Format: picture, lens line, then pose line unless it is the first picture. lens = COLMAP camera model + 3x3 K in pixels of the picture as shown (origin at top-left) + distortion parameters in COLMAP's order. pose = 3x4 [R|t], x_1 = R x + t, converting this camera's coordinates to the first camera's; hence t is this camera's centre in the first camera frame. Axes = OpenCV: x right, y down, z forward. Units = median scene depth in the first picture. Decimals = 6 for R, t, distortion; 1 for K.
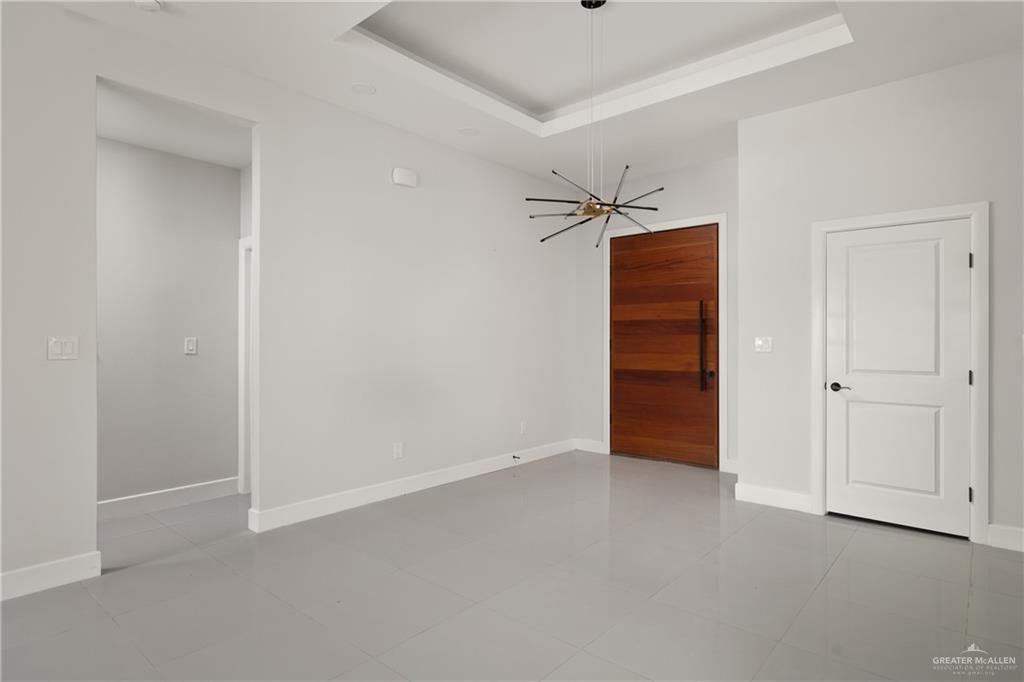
lens RADIAL K [[547.2, 0, 512.0], [0, 547.2, 341.0], [0, 0, 1]] dist [0.001737, 0.000154]
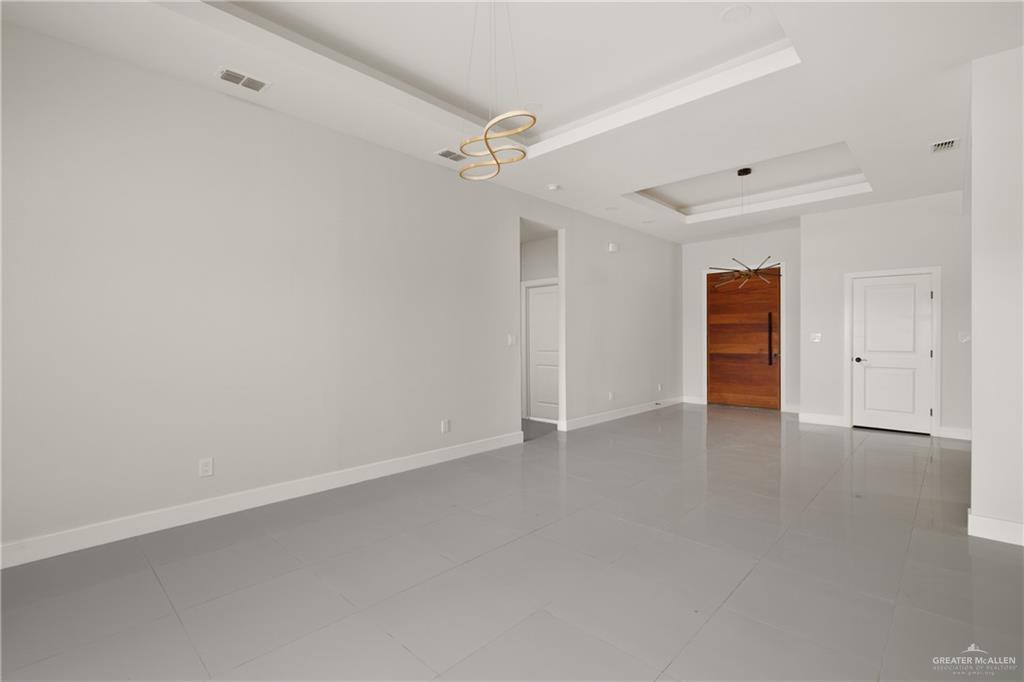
lens RADIAL K [[460.8, 0, 512.0], [0, 460.8, 341.0], [0, 0, 1]] dist [0.000531, 0.000175]
pose [[0.998721, -0.003264, -0.050452, -0.386685], [0.003755, 0.999946, 0.009652, -0.001423], [0.050417, -0.009829, 0.998680, -0.482356]]
